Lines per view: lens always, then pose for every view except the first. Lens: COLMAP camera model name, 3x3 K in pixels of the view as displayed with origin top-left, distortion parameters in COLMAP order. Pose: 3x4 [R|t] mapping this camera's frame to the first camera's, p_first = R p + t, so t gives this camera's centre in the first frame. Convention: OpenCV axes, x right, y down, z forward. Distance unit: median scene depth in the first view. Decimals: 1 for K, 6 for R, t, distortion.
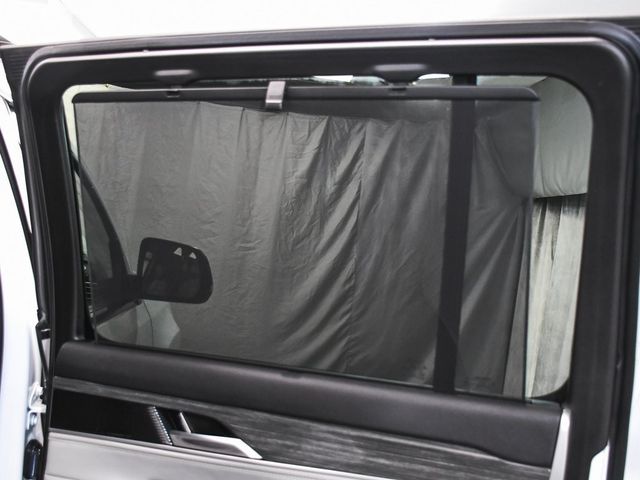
lens RADIAL K [[654.8, 0, 317.5], [0, 654.8, 239.2], [0, 0, 1]] dist [-0.054731, 0.000000]
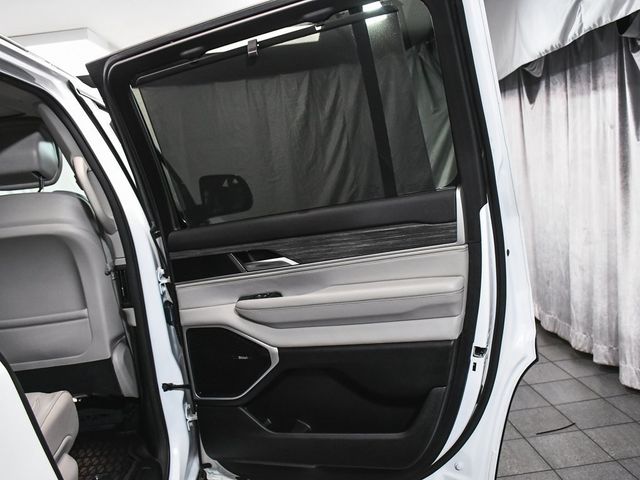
lens RADIAL K [[508.1, 0, 321.2], [0, 508.1, 238.5], [0, 0, 1]] dist [-0.054531, 0.006883]
pose [[0.971754, -0.231007, -0.048263, 0.024640], [0.235189, 0.964853, 0.117241, 0.062105], [0.019483, -0.125281, 0.991930, -0.152910]]
